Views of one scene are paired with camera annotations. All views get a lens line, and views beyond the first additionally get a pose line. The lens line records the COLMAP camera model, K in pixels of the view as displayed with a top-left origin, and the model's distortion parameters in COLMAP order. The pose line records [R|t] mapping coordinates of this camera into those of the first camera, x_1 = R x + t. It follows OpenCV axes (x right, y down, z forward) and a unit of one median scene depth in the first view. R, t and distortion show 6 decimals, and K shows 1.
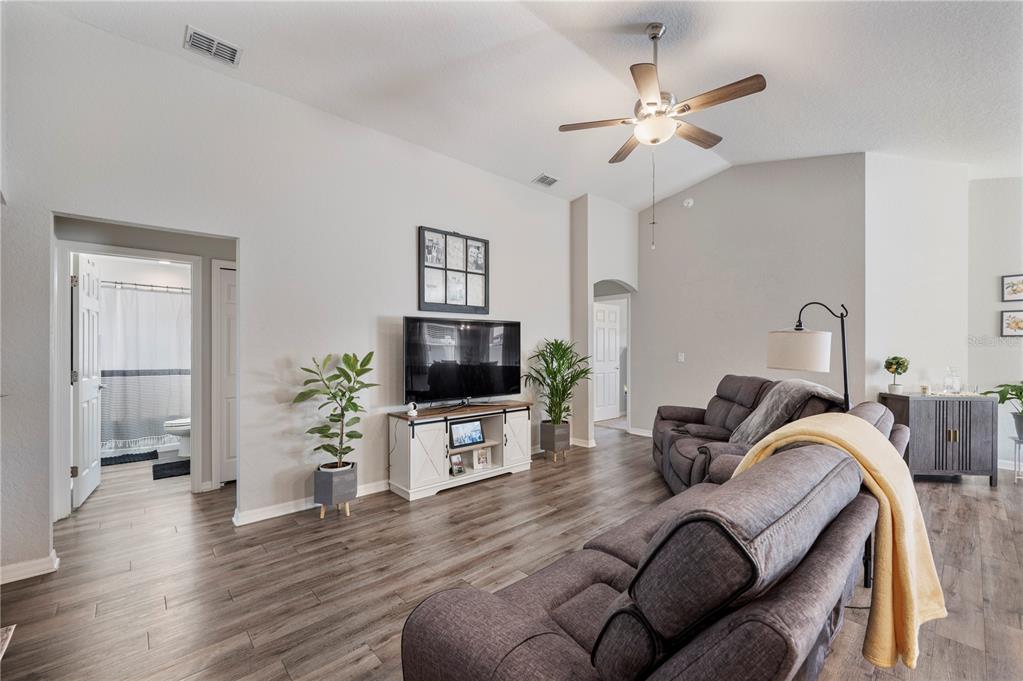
lens RADIAL K [[415.5, 0, 509.2], [0, 415.5, 348.7], [0, 0, 1]] dist [-0.001441, -0.000304]
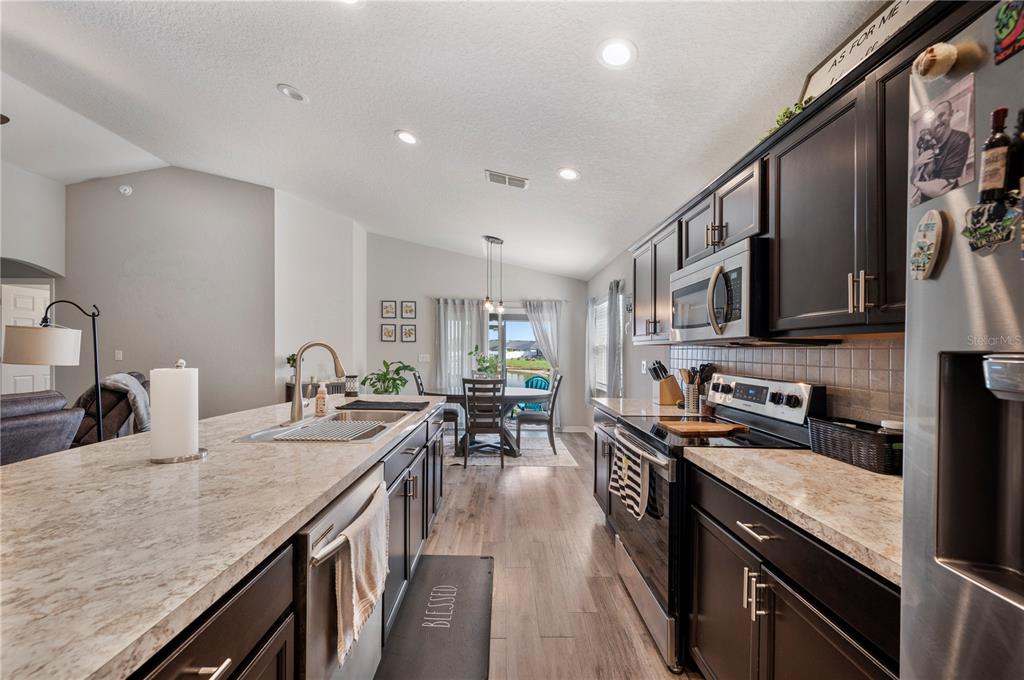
lens RADIAL K [[406.4, 0, 506.1], [0, 406.4, 349.0], [0, 0, 1]] dist [-0.003650, 0.000107]
pose [[0.657736, 0.014327, 0.753112, 0.395068], [-0.012896, 0.999887, -0.007759, 0.003803], [-0.753138, -0.004609, 0.657847, -0.310704]]
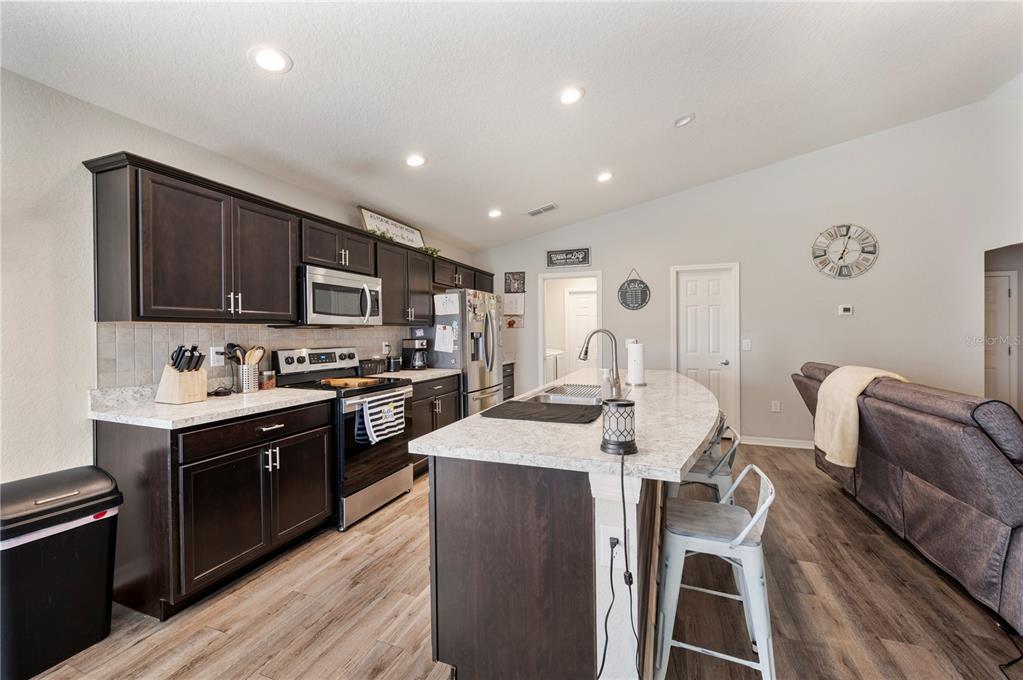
lens RADIAL K [[406.0, 0, 512.2], [0, 406.0, 332.0], [0, 0, 1]] dist [-0.003650, 0.000107]
pose [[-0.891466, 0.001404, -0.453085, 0.935438], [0.000031, 0.999995, 0.003037, -0.002597], [0.453087, 0.002693, -0.891462, 0.563957]]
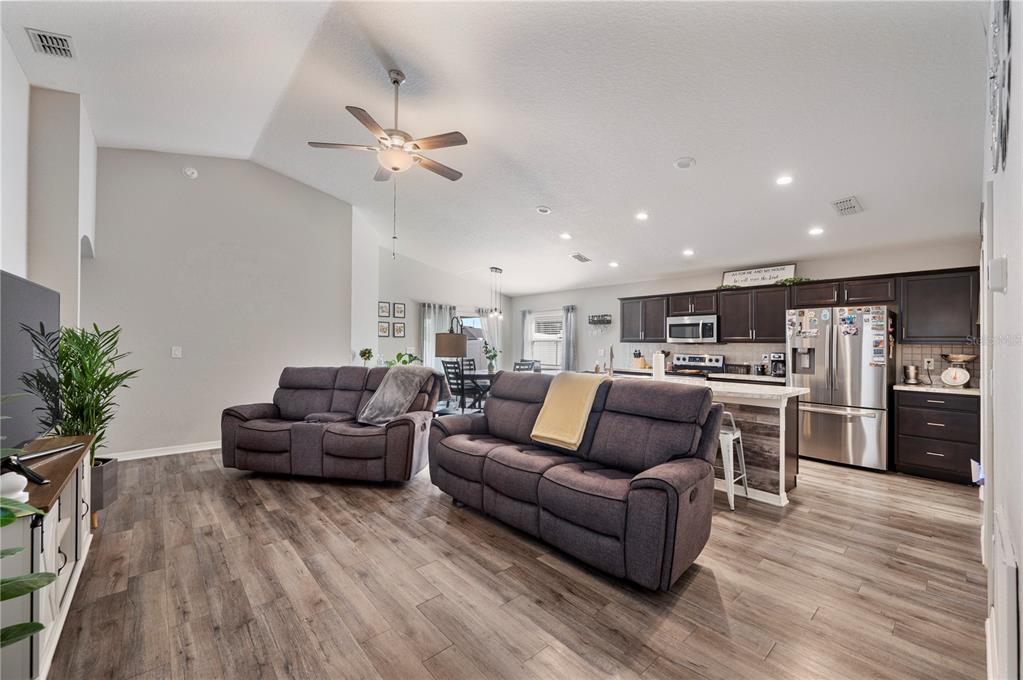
lens RADIAL K [[406.0, 0, 512.9], [0, 406.0, 341.4], [0, 0, 1]] dist [-0.003650, 0.000107]
pose [[0.005853, 0.009011, 0.999942, -0.502211], [-0.009868, 0.999911, -0.008953, 0.001342], [-0.999934, -0.009815, 0.005942, 0.412090]]
